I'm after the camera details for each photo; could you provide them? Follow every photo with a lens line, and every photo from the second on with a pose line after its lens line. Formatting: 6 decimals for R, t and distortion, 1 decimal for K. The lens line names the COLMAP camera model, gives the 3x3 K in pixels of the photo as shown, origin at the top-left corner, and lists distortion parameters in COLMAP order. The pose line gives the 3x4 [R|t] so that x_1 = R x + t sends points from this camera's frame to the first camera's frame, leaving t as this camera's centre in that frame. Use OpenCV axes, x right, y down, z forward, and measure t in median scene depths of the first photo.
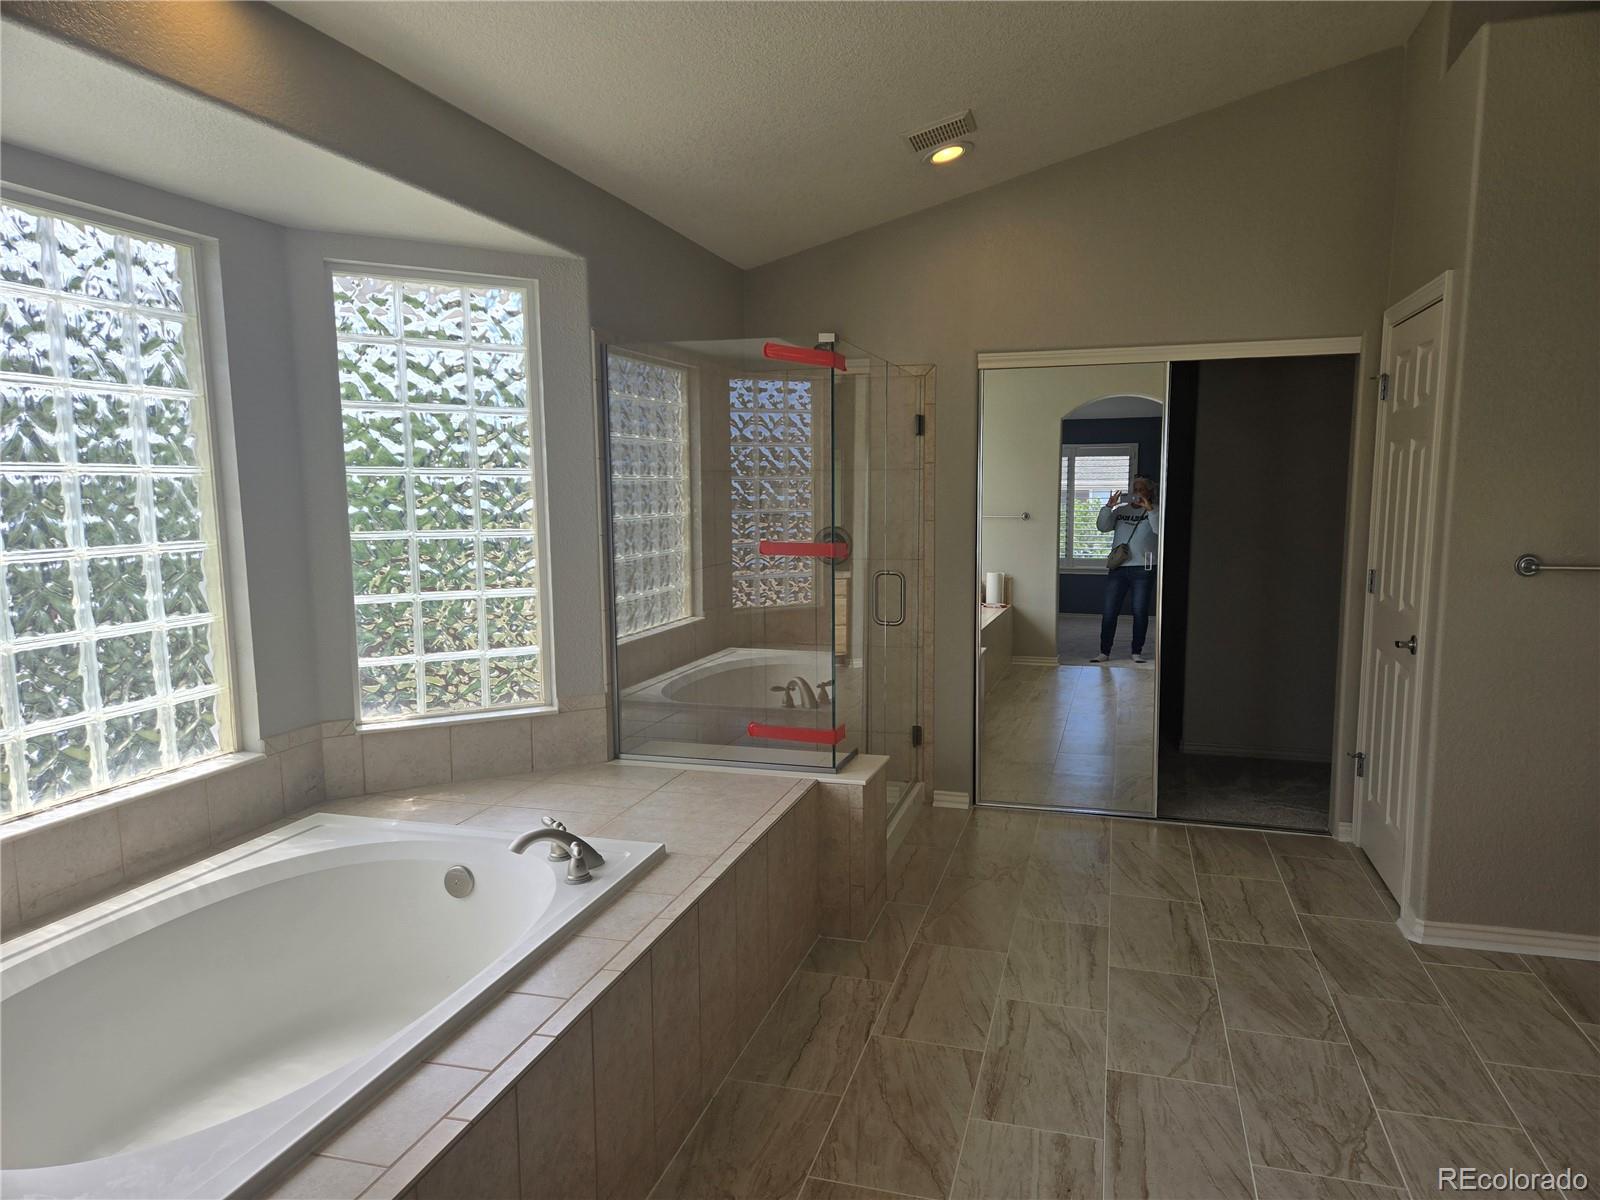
lens RADIAL K [[1057.9, 0, 801.4], [0, 1057.9, 599.2], [0, 0, 1]] dist [0.071825, -0.059936]
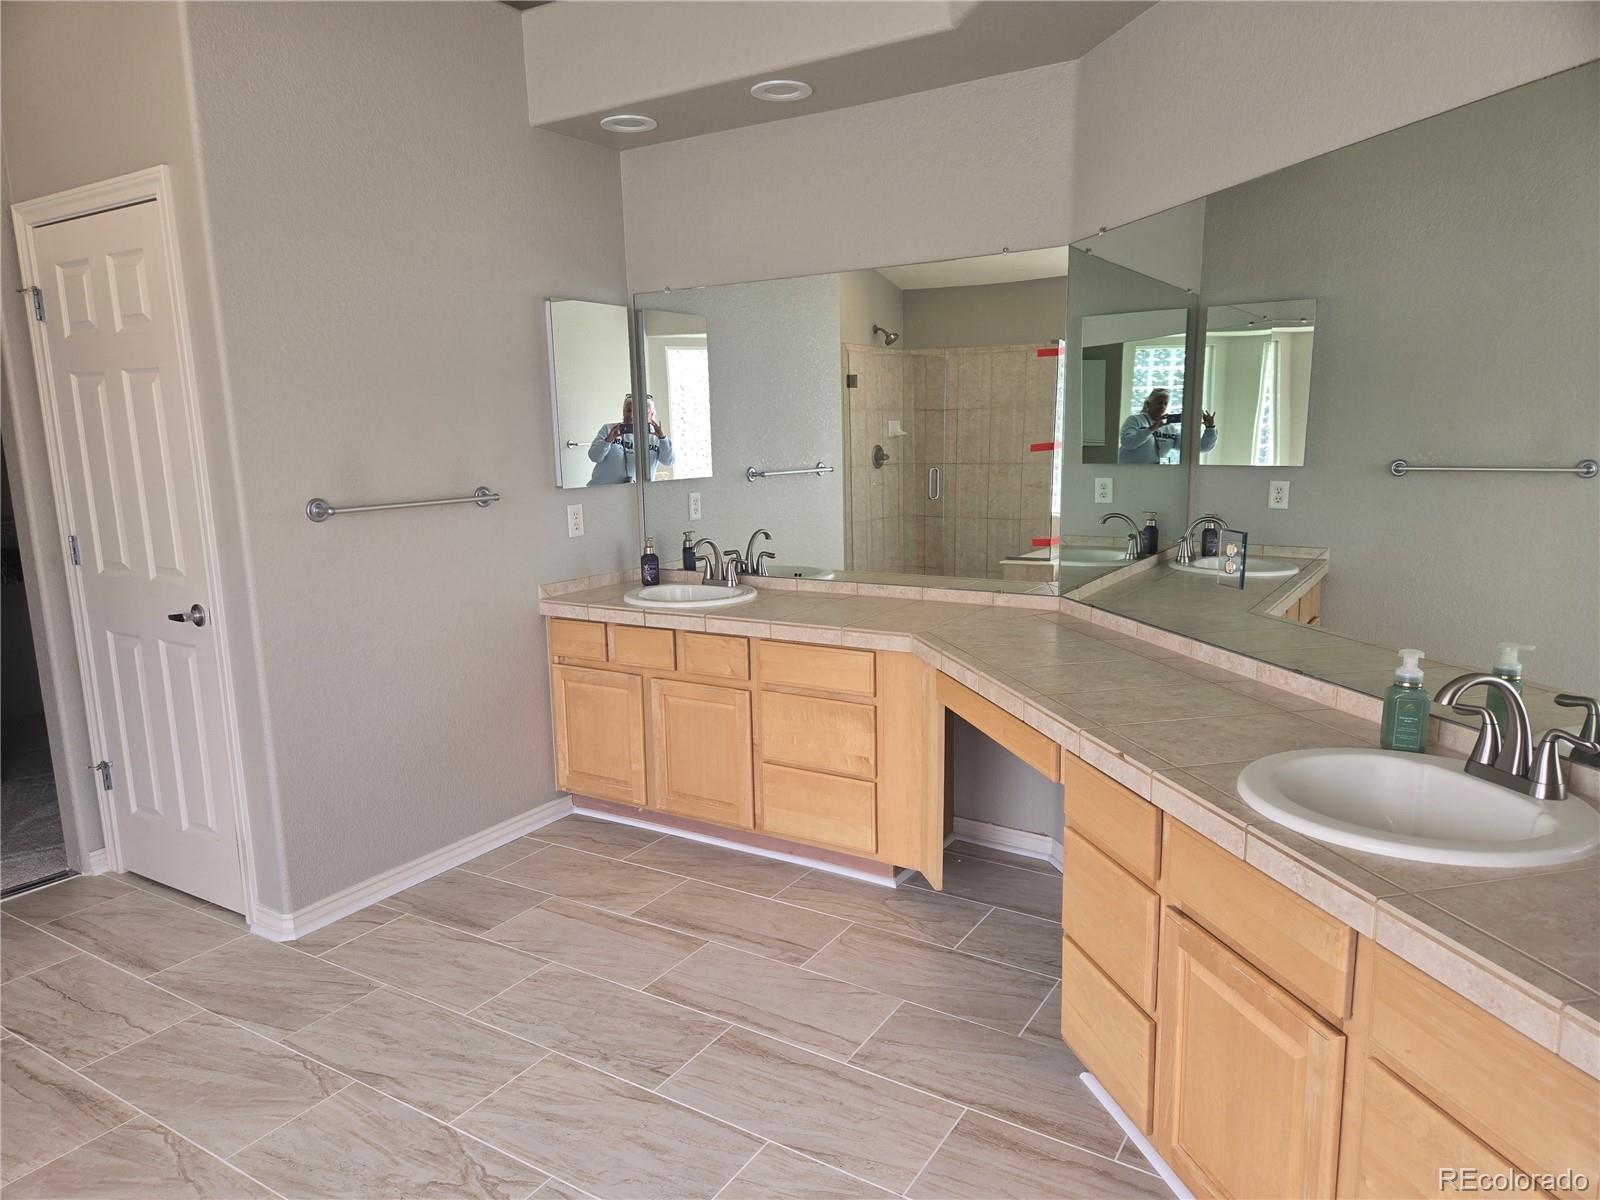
lens RADIAL K [[1057.9, 0, 801.6], [0, 1057.9, 617.1], [0, 0, 1]] dist [0.071825, -0.059936]
pose [[0.278408, -0.168738, 0.945524, -0.112431], [0.121754, 0.982705, 0.139523, -0.018413], [-0.952715, 0.076277, 0.294137, 0.322011]]
